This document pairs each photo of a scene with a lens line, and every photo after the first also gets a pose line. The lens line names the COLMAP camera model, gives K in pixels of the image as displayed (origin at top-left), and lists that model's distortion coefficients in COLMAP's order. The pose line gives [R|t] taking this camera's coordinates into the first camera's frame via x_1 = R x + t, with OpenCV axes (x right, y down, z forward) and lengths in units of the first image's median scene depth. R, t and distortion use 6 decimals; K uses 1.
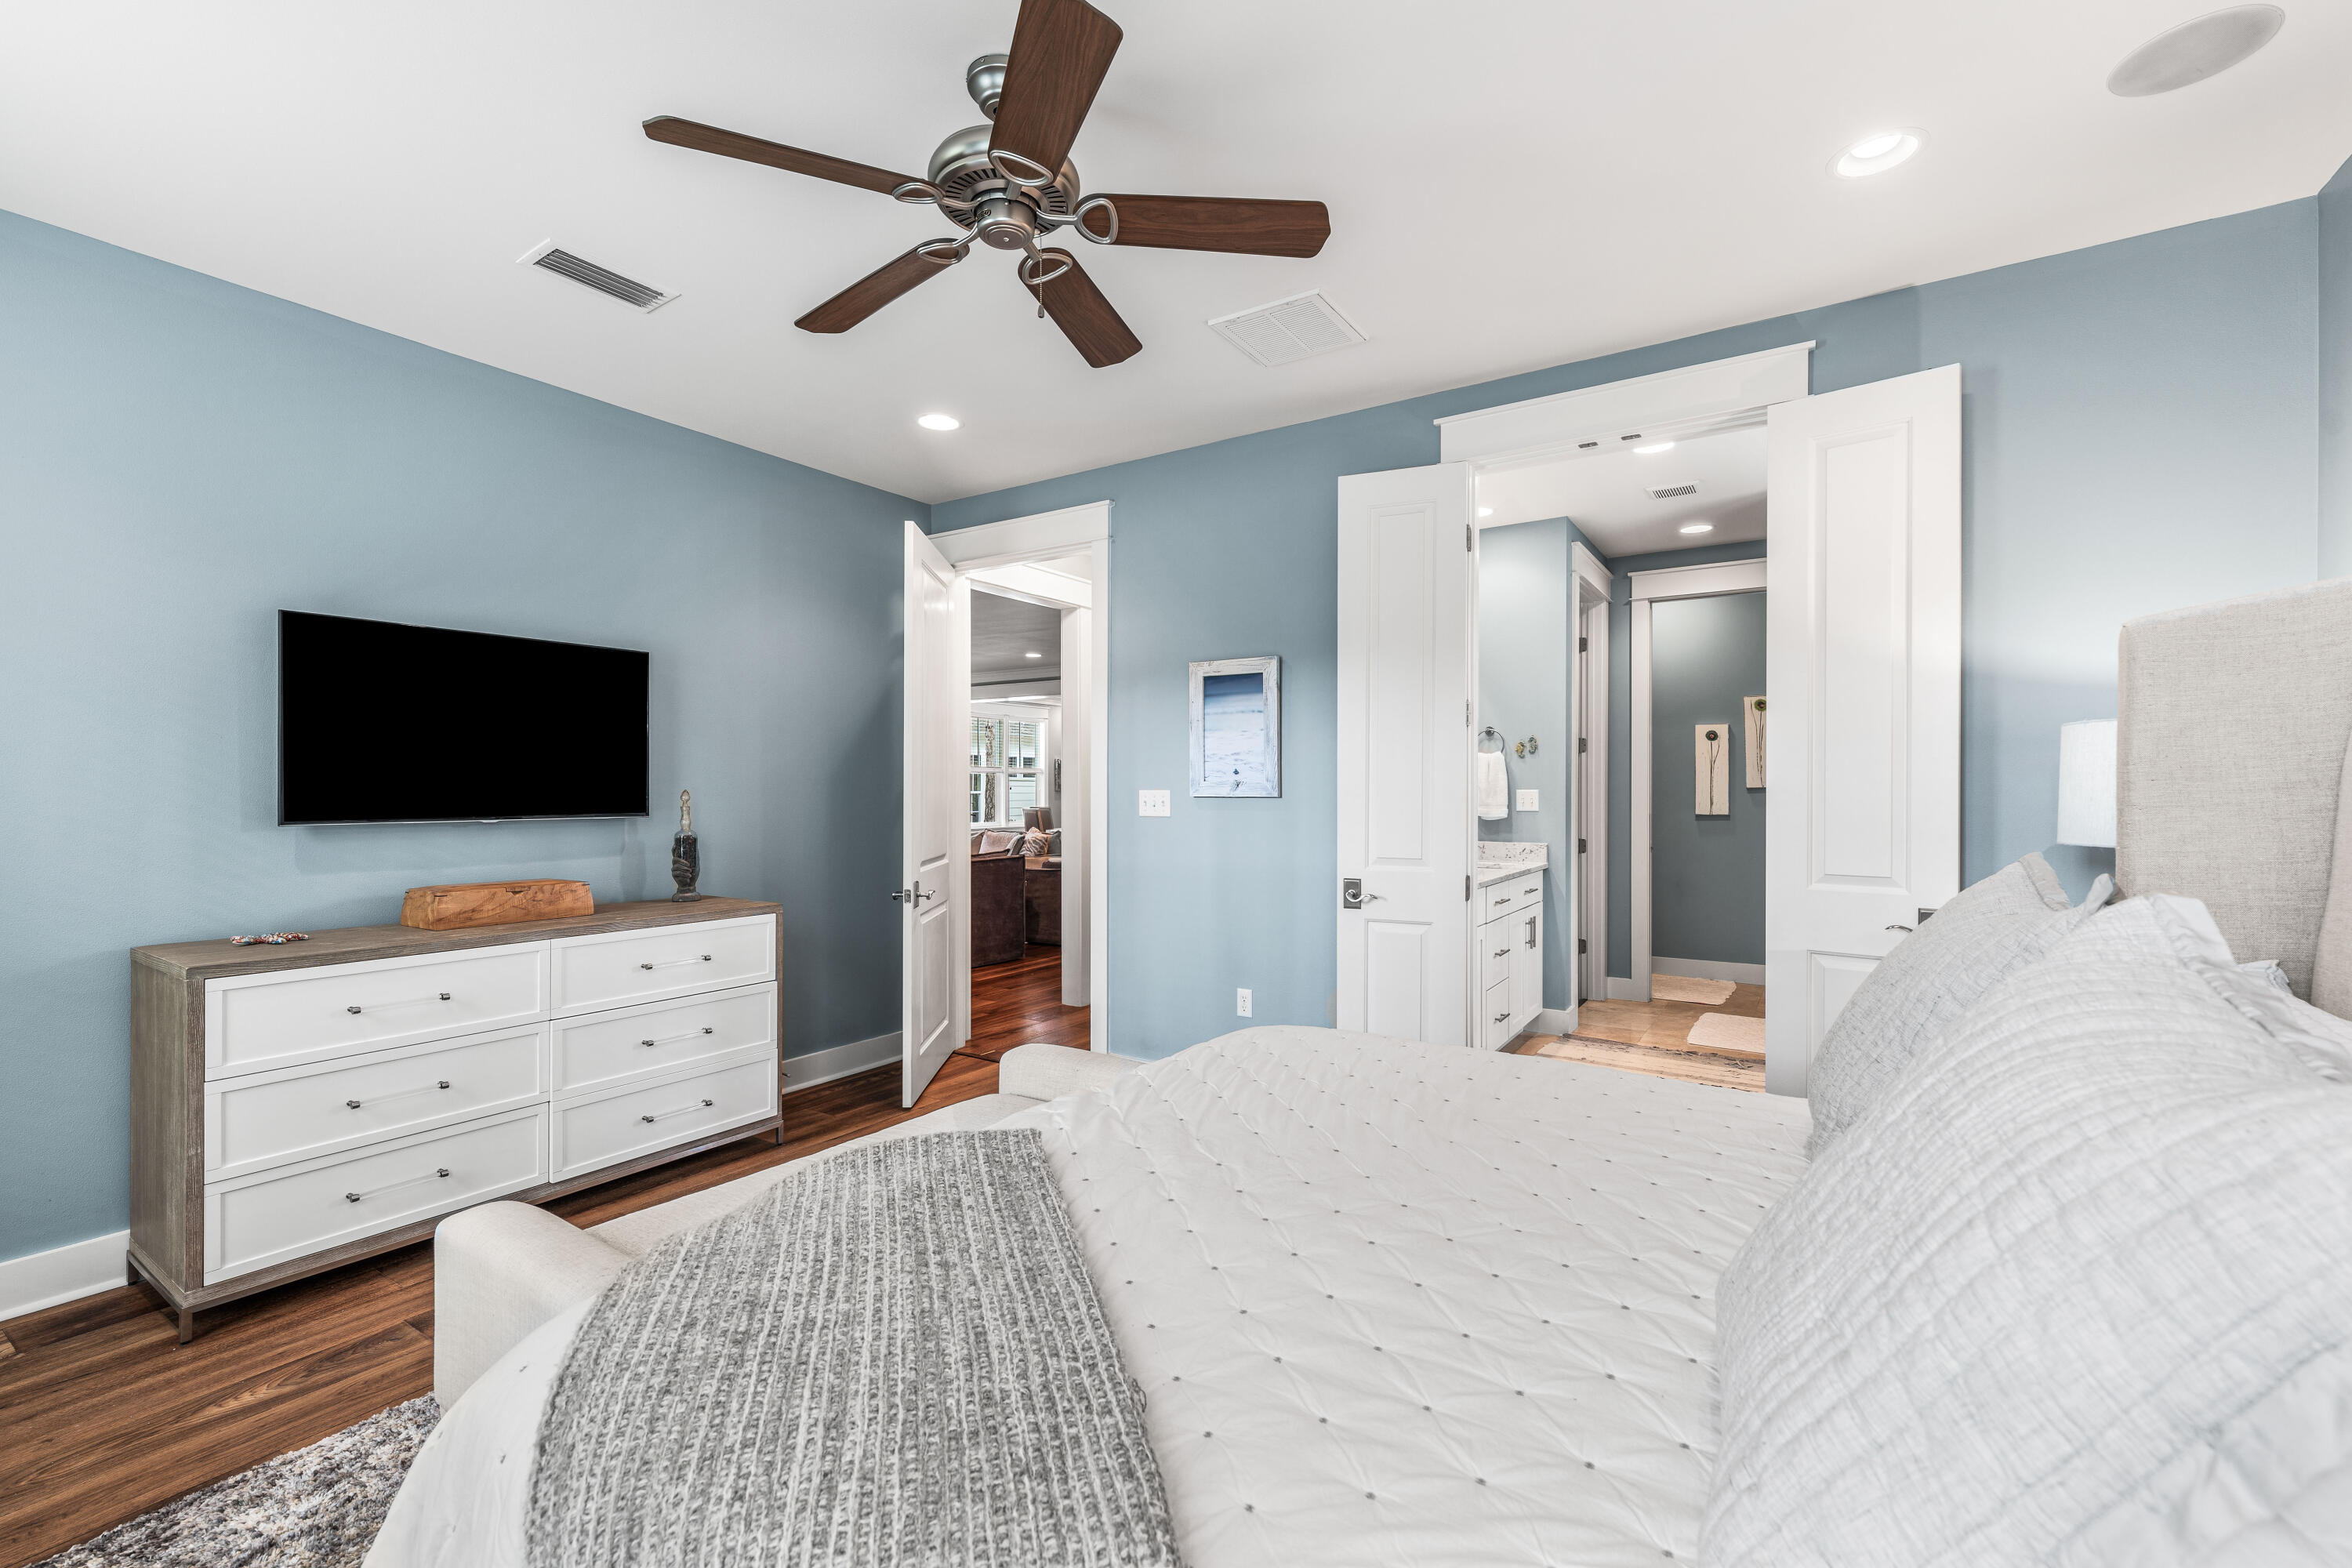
lens RADIAL K [[1023.8, 0, 1173.2], [0, 1023.8, 788.4], [0, 0, 1]] dist [0.001658, -0.000007]
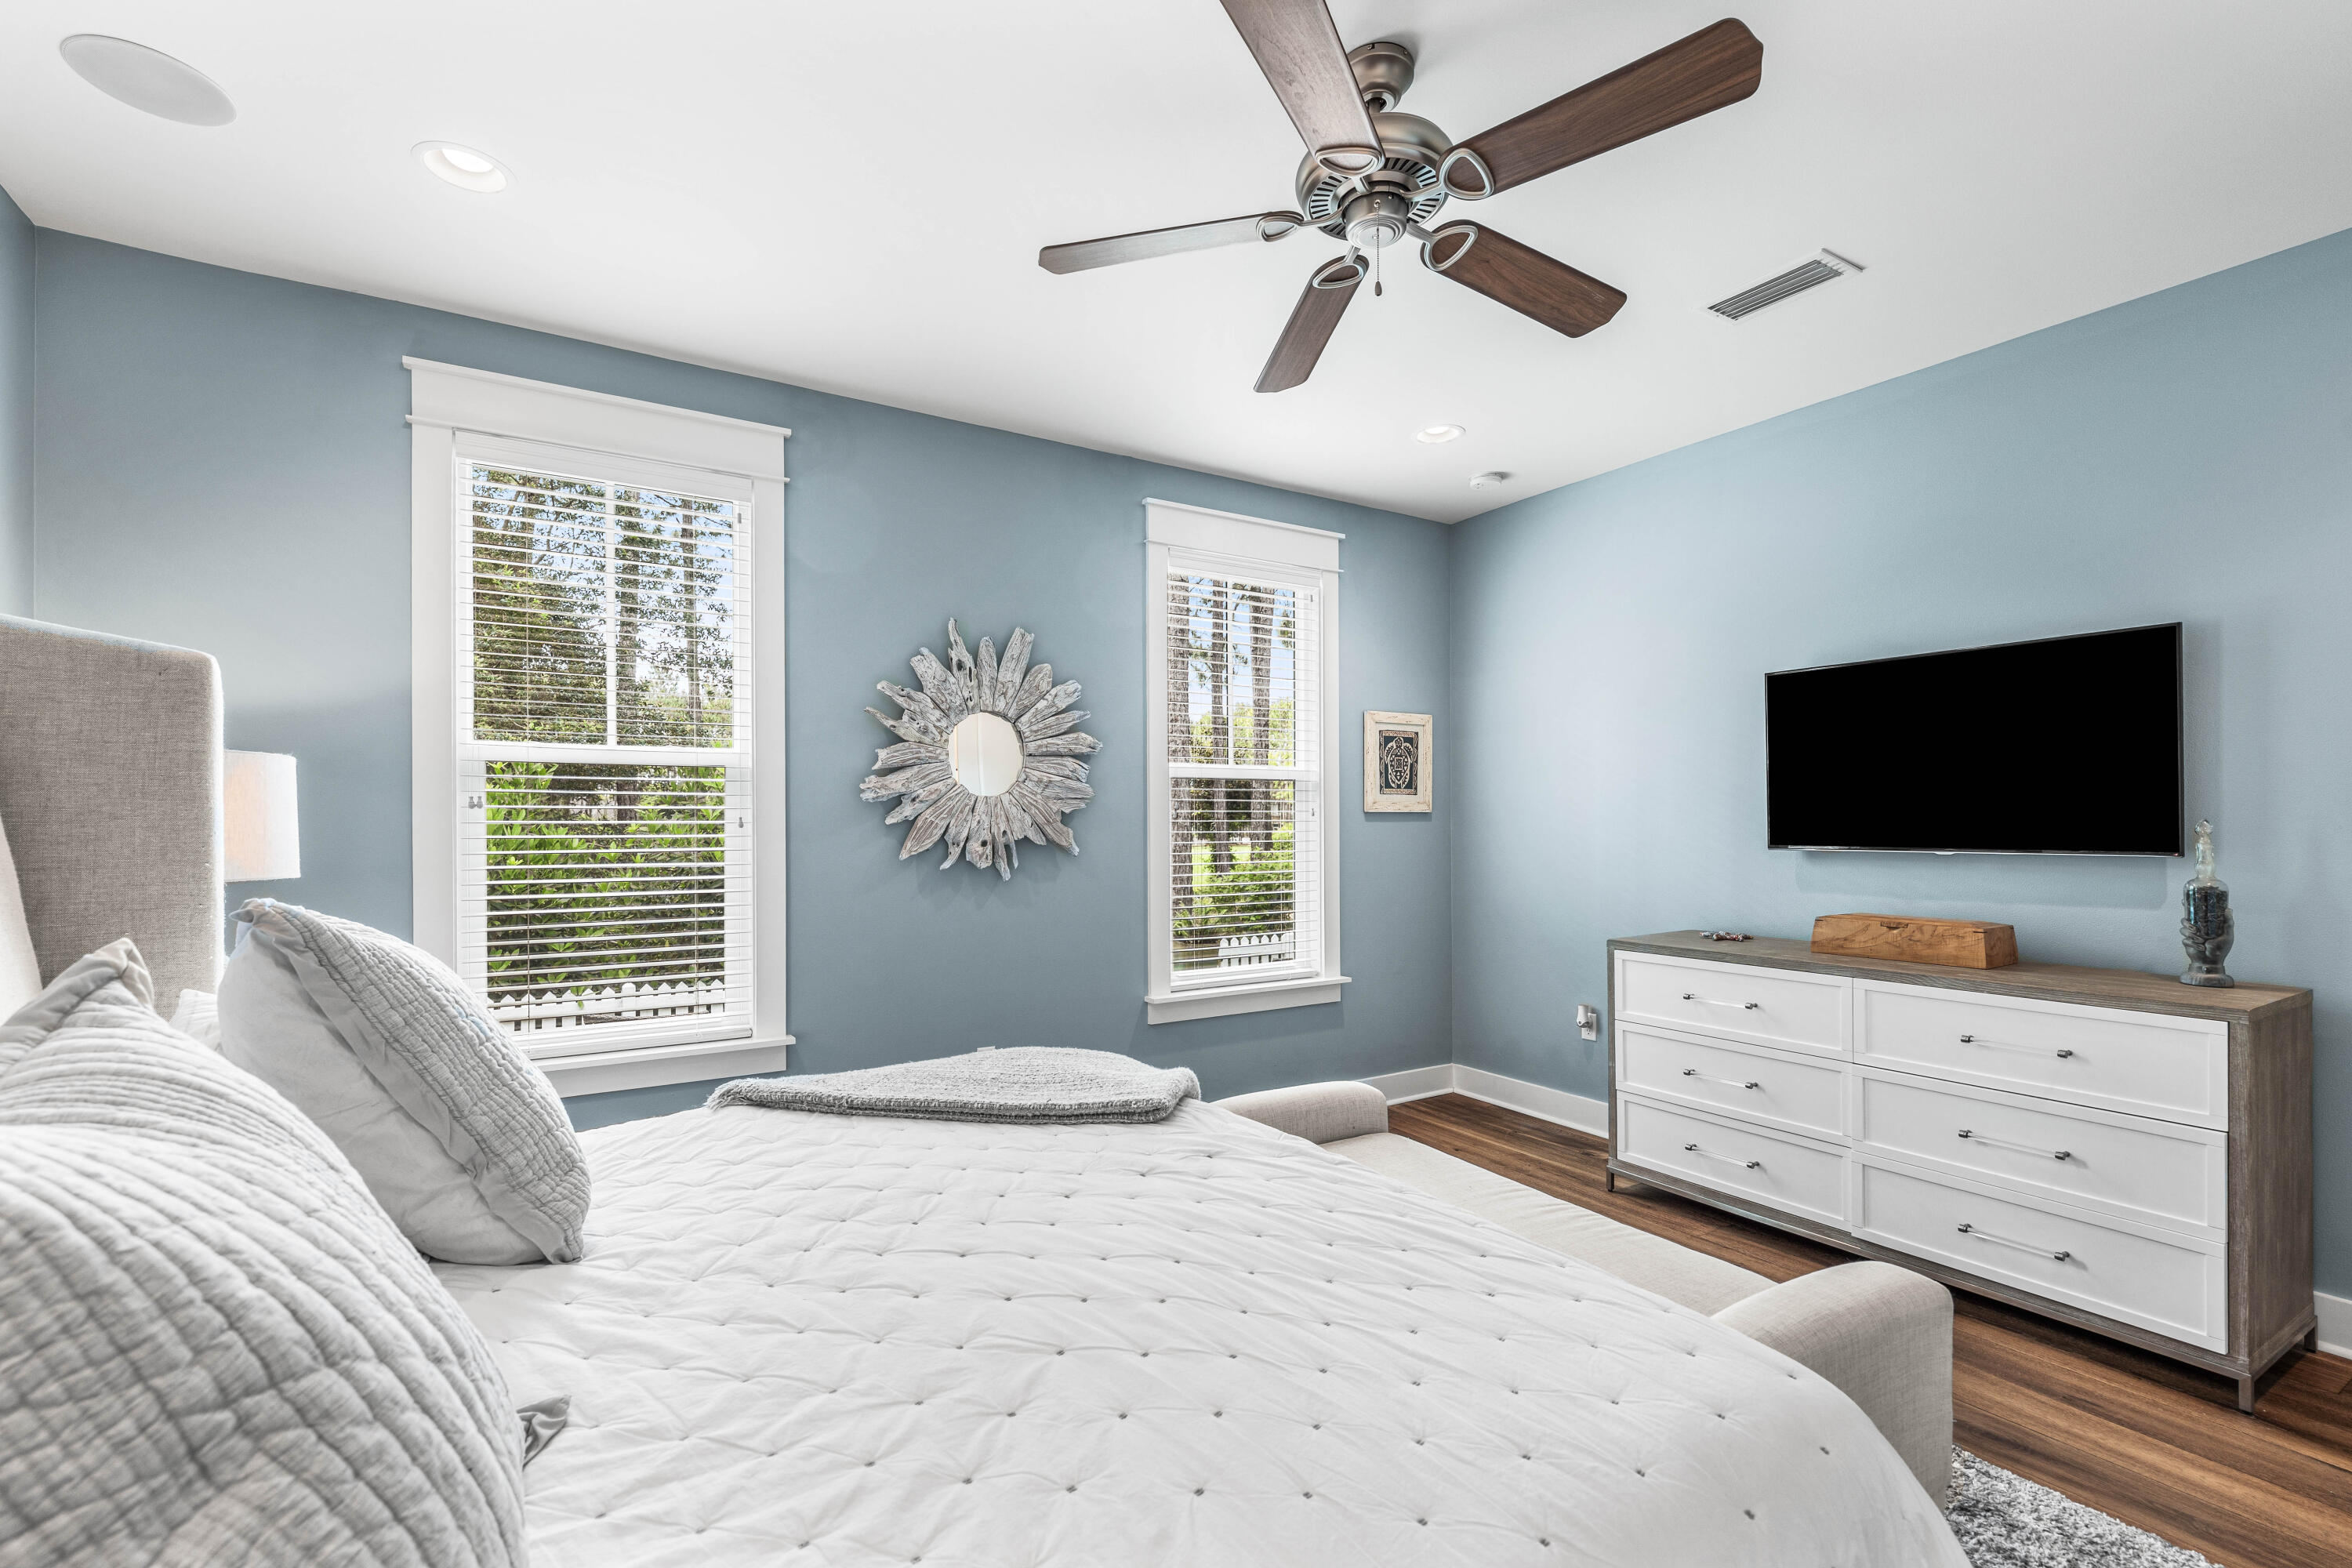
lens RADIAL K [[1063.5, 0, 1218.3], [0, 1063.5, 817.3], [0, 0, 1]] dist [0.002833, 0.000159]
pose [[-0.430932, -0.002774, -0.902380, 0.431602], [0.009100, 0.999931, -0.007419, 0.000593], [0.902338, -0.011409, -0.430877, 0.724715]]
